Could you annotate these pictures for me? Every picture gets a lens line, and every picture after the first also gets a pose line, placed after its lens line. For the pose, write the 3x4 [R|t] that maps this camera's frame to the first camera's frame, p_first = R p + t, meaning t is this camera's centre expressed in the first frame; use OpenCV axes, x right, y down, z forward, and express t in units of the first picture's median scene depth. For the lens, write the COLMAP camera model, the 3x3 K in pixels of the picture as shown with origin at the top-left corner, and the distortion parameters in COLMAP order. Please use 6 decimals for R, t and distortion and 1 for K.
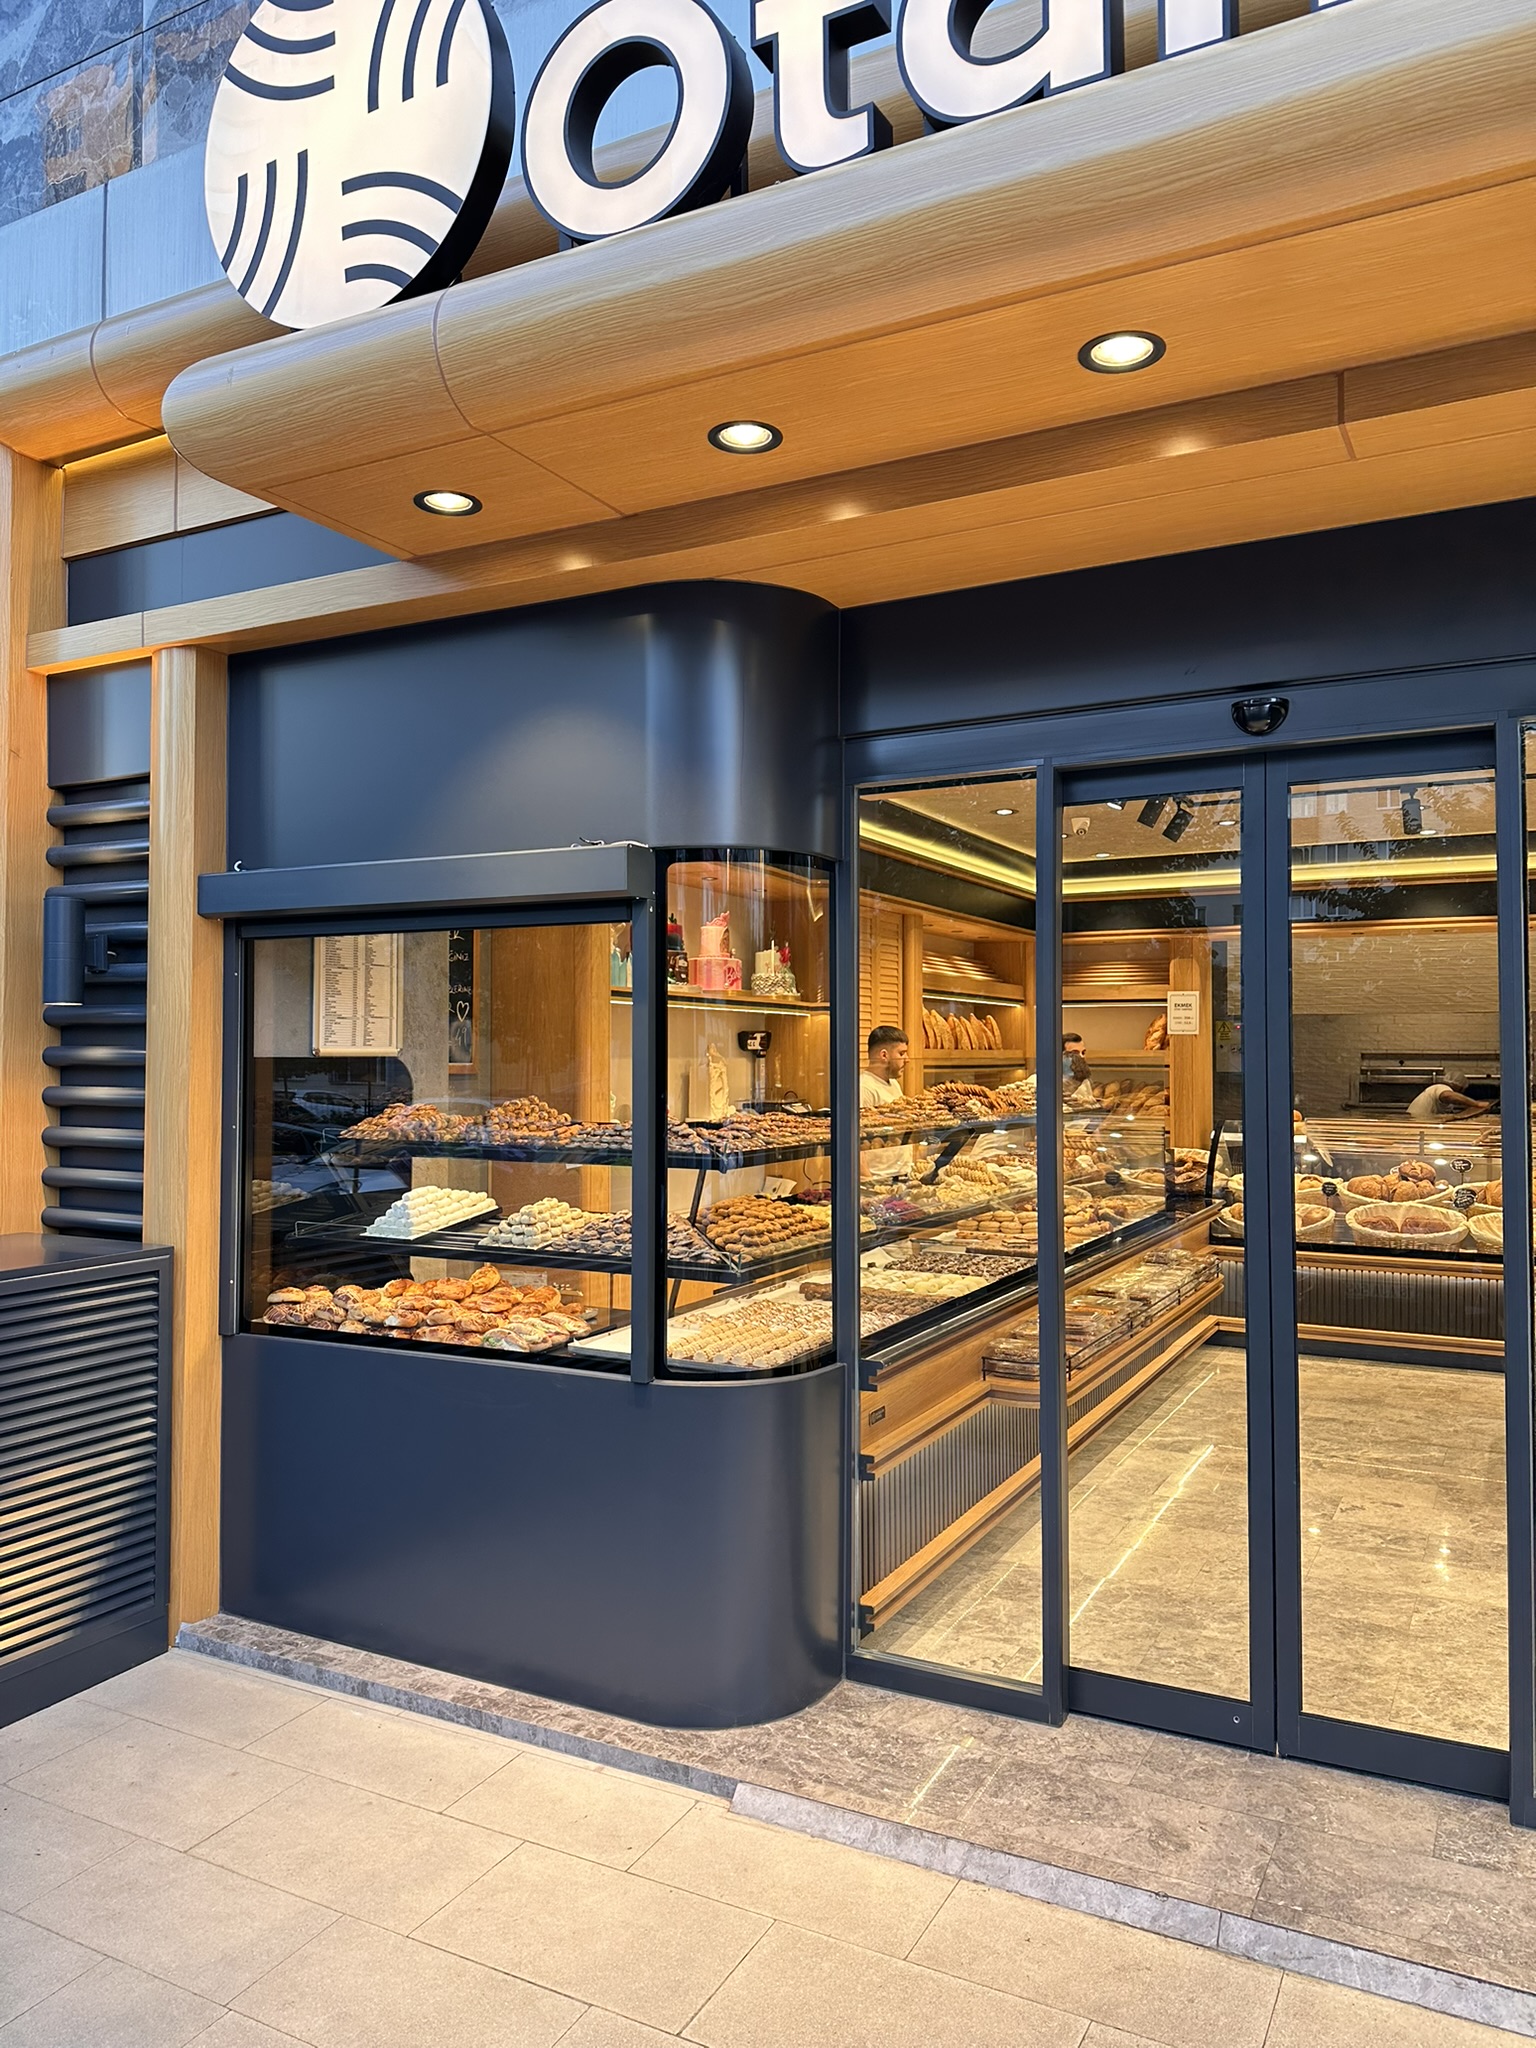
lens RADIAL K [[1431.8, 0, 776.6], [0, 1431.8, 1014.3], [0, 0, 1]] dist [0.057794, -0.071180]
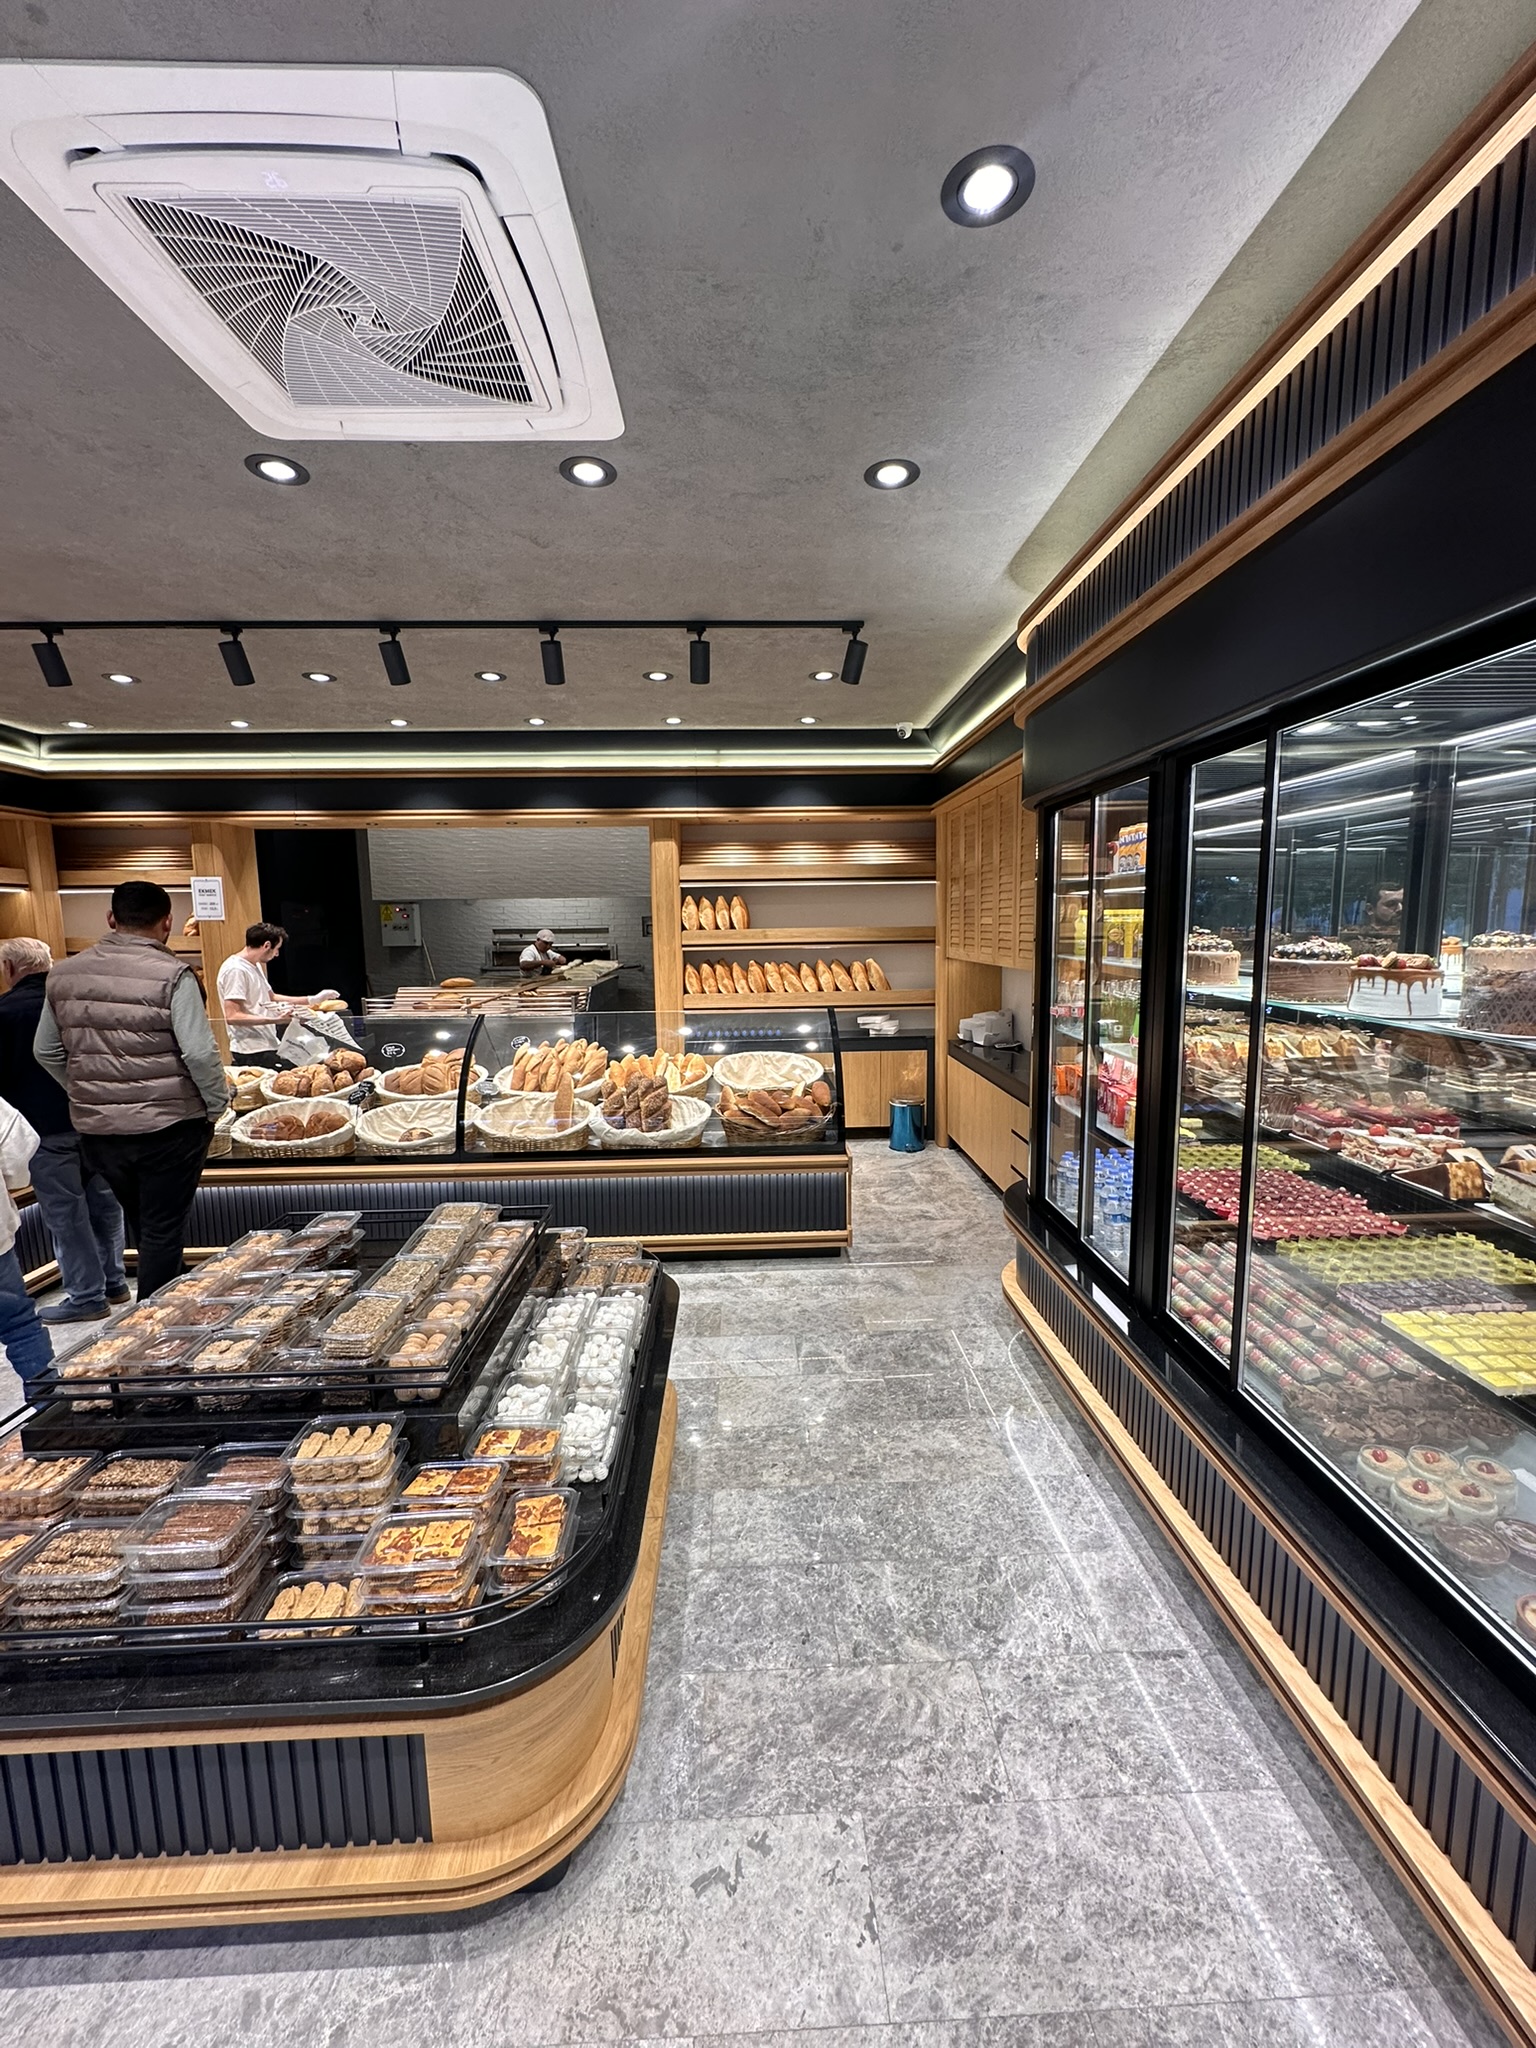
lens RADIAL K [[817.0, 0, 770.5], [0, 817.0, 1026.0], [0, 0, 1]] dist [-0.002123, -0.000159]
pose [[0.866470, -0.075750, 0.493449, 0.807317], [-0.001917, 0.987909, 0.155022, -0.005470], [-0.499226, -0.135268, 0.855848, 0.724904]]
